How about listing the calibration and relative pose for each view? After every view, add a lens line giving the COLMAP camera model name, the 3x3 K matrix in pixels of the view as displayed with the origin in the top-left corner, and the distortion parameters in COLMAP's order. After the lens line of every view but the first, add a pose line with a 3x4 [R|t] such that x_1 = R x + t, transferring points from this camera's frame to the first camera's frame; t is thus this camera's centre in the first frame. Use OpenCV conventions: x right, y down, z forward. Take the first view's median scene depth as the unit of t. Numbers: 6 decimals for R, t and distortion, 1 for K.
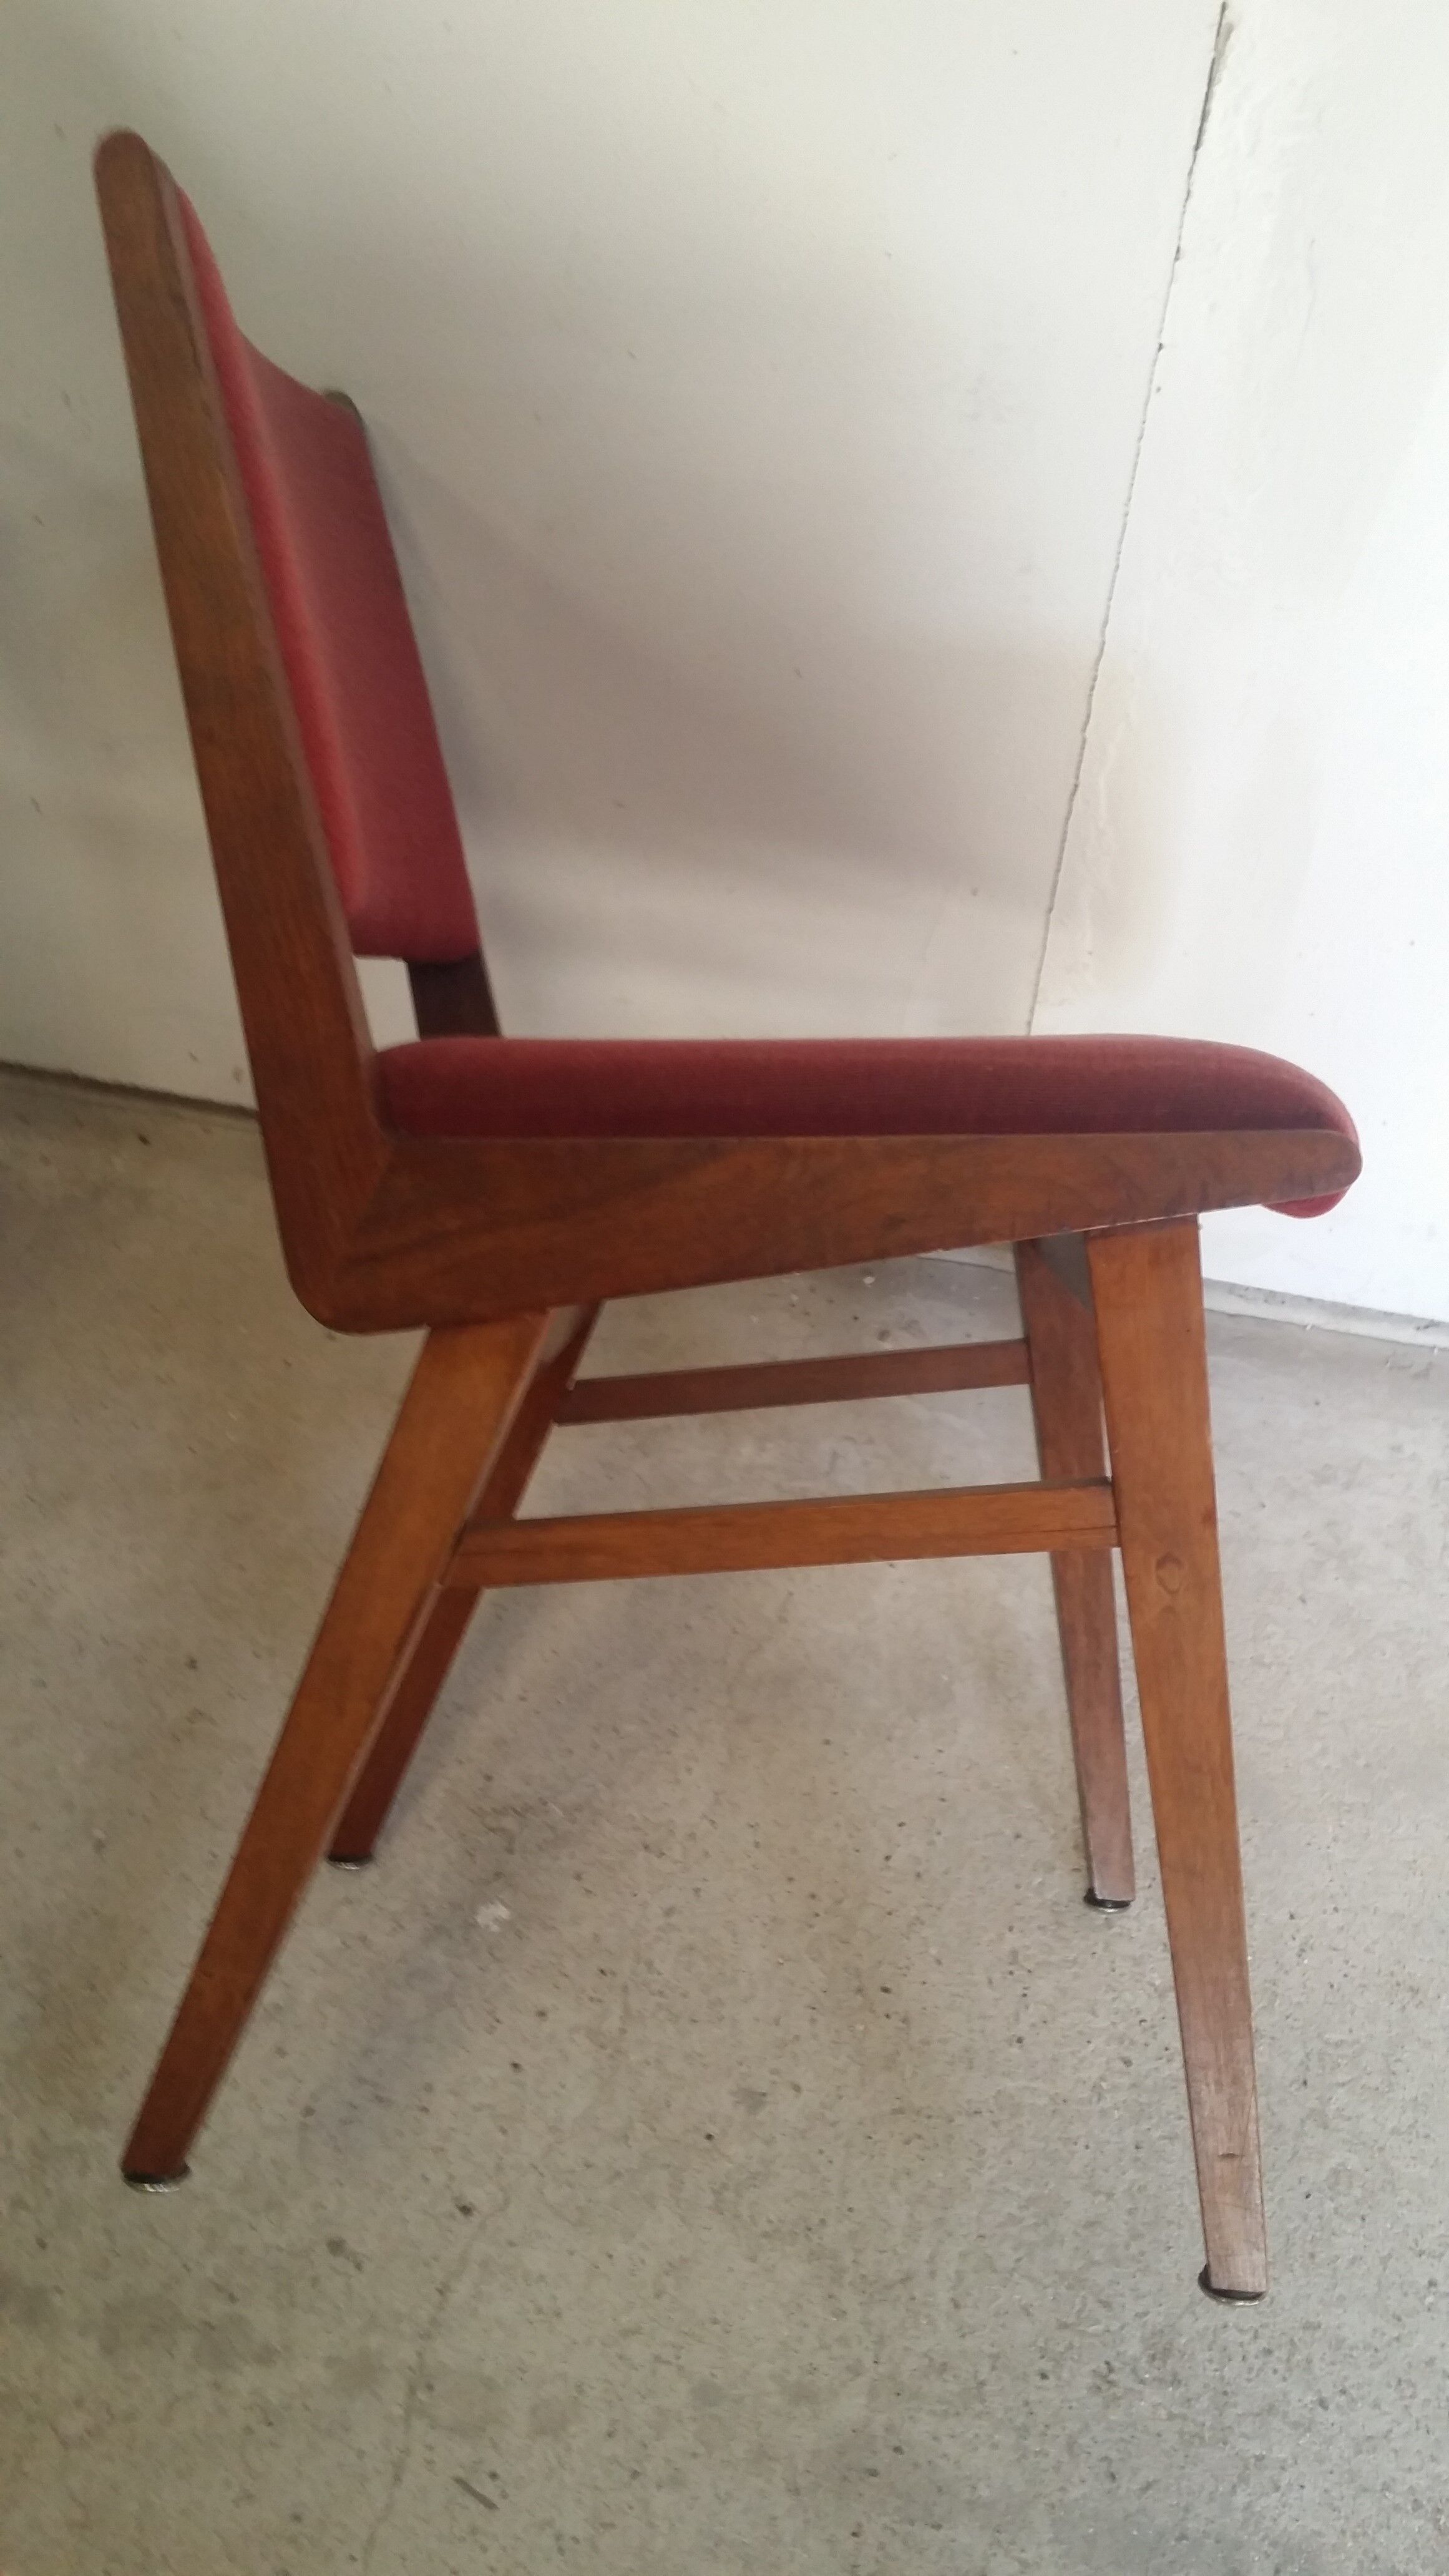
lens RADIAL K [[2329.0, 0, 769.9], [0, 2329.0, 1303.4], [0, 0, 1]] dist [0.096113, -0.261292]
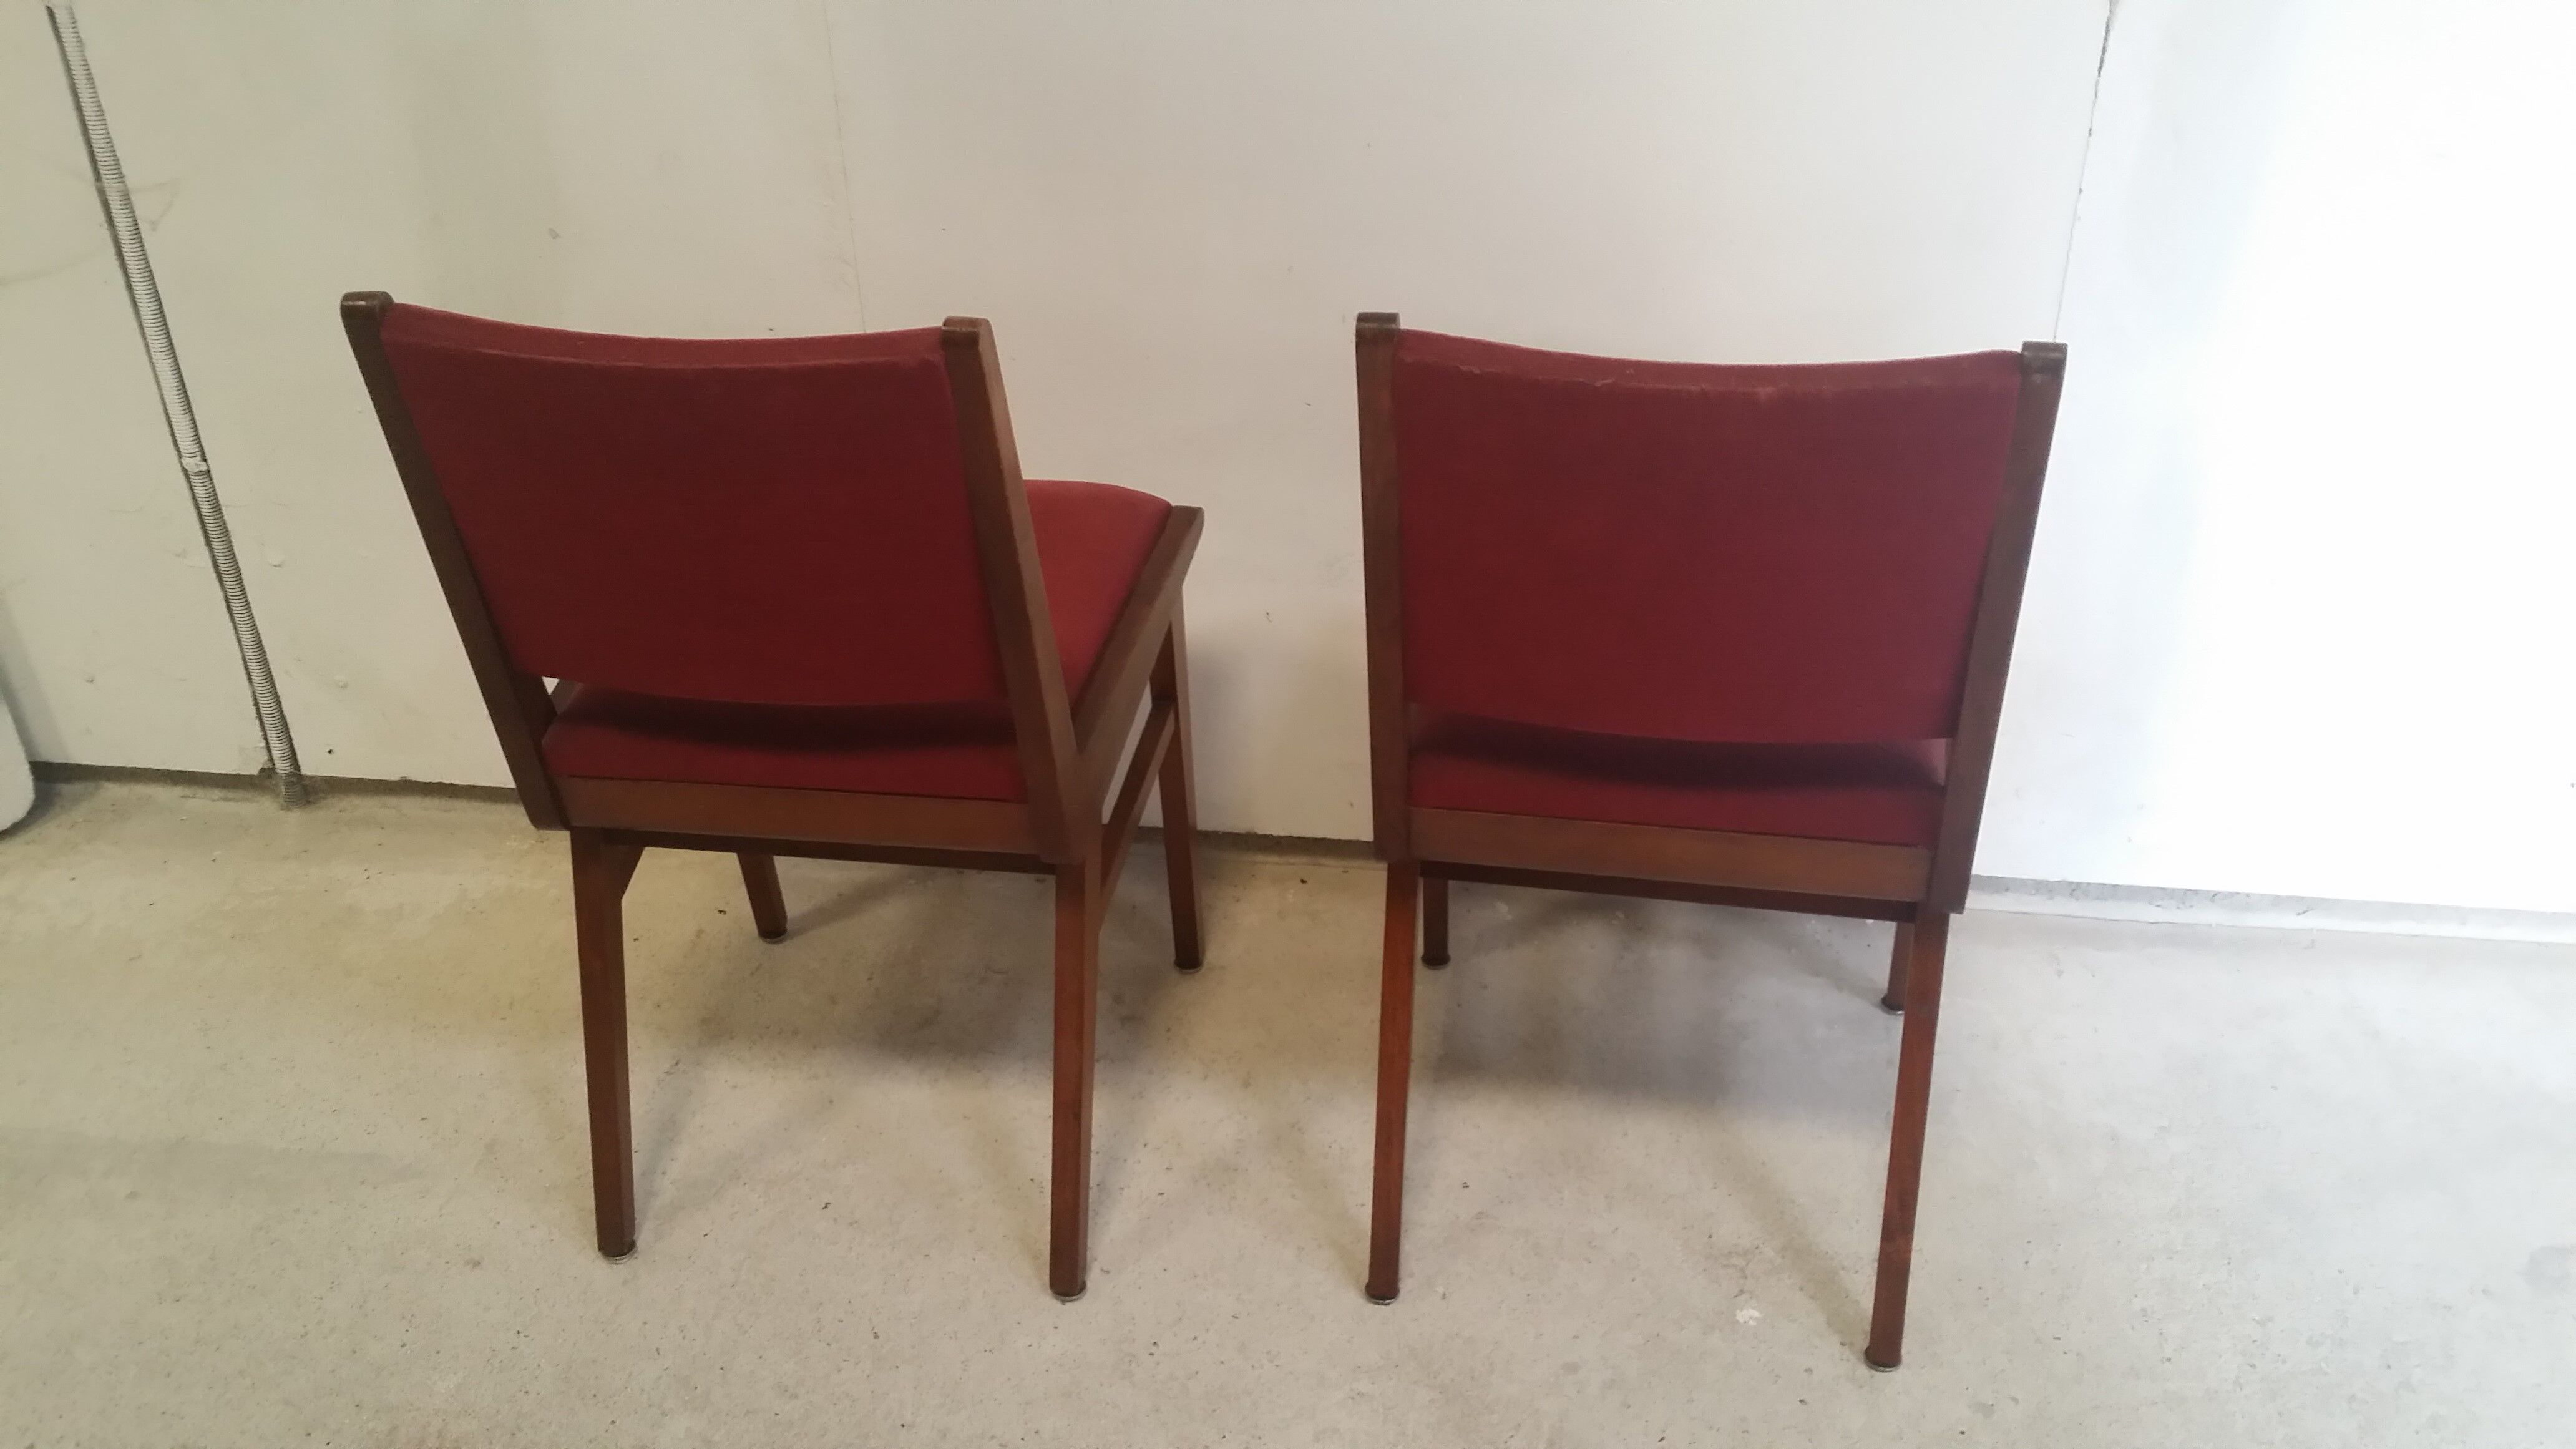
lens RADIAL K [[2308.5, 0, 1277.9], [0, 2308.5, 823.5], [0, 0, 1]] dist [0.059604, -0.126717]
pose [[0.995630, -0.093385, -0.000074, -0.396737], [0.090121, 0.961038, -0.261312, 0.345176], [0.024474, 0.260164, 0.965254, -0.394123]]
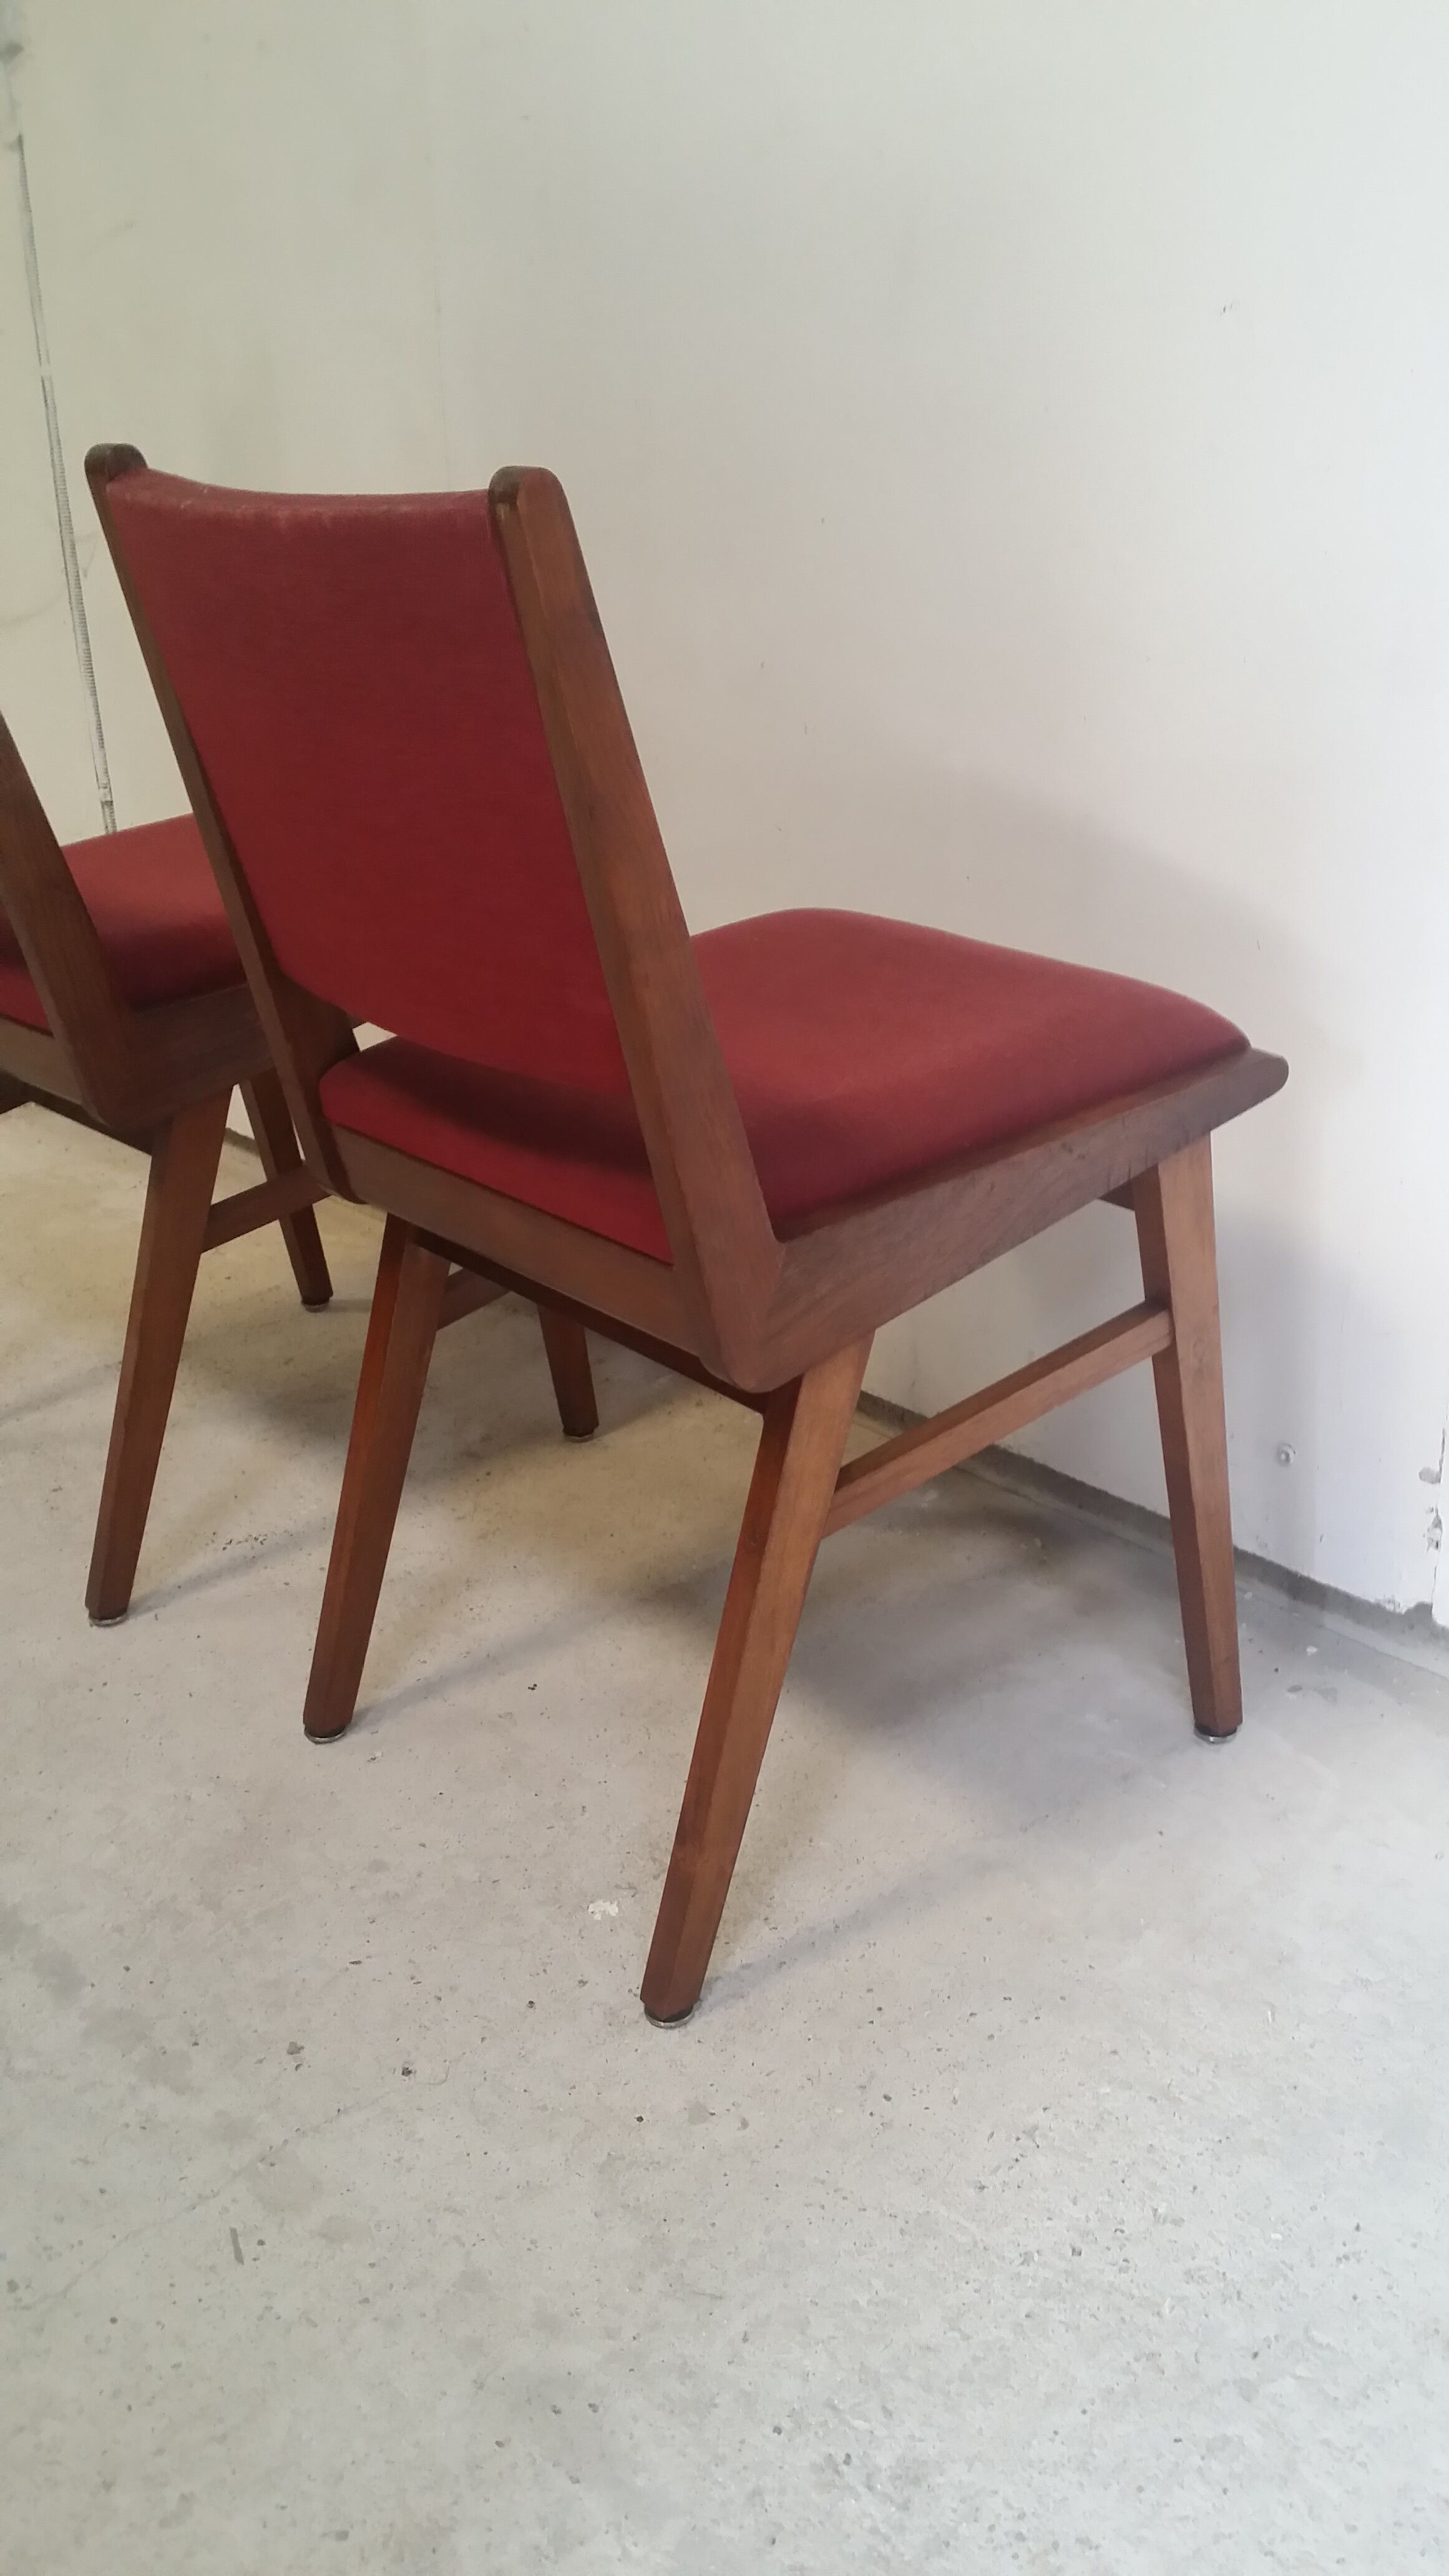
lens RADIAL K [[2329.0, 0, 769.9], [0, 2329.0, 1303.4], [0, 0, 1]] dist [0.096113, -0.261292]
pose [[0.813339, 0.157925, -0.559946, 0.528711], [-0.387240, 0.865237, -0.318450, 0.364855], [0.434194, 0.475841, 0.764886, 0.123434]]
